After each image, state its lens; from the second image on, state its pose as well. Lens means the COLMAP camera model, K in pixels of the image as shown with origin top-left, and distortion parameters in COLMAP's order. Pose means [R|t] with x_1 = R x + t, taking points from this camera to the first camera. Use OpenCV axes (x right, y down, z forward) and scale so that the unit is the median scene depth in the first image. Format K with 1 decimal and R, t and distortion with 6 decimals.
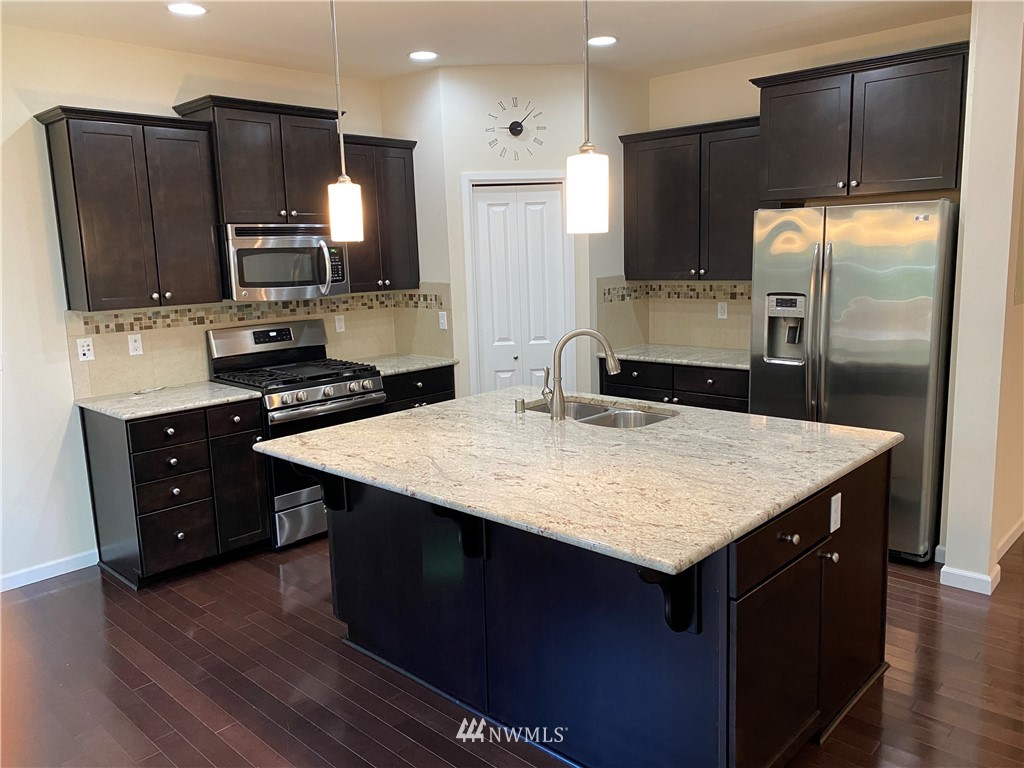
lens RADIAL K [[798.0, 0, 512.0], [0, 798.0, 384.0], [0, 0, 1]] dist [-0.008165, -0.007008]
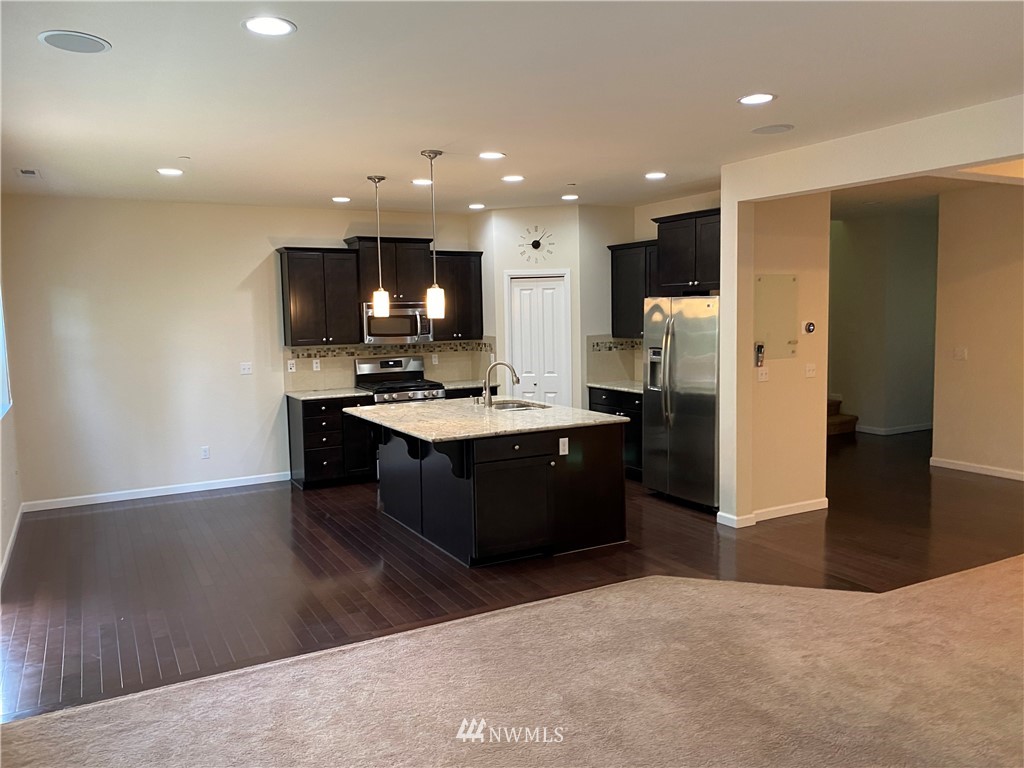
lens RADIAL K [[778.1, 0, 495.5], [0, 778.1, 382.2], [0, 0, 1]] dist [0.002190, 0.001371]
pose [[0.946289, 0.041850, -0.320601, 0.486990], [-0.062925, 0.996465, -0.055655, 0.062670], [0.317139, 0.072840, 0.945578, -0.566783]]
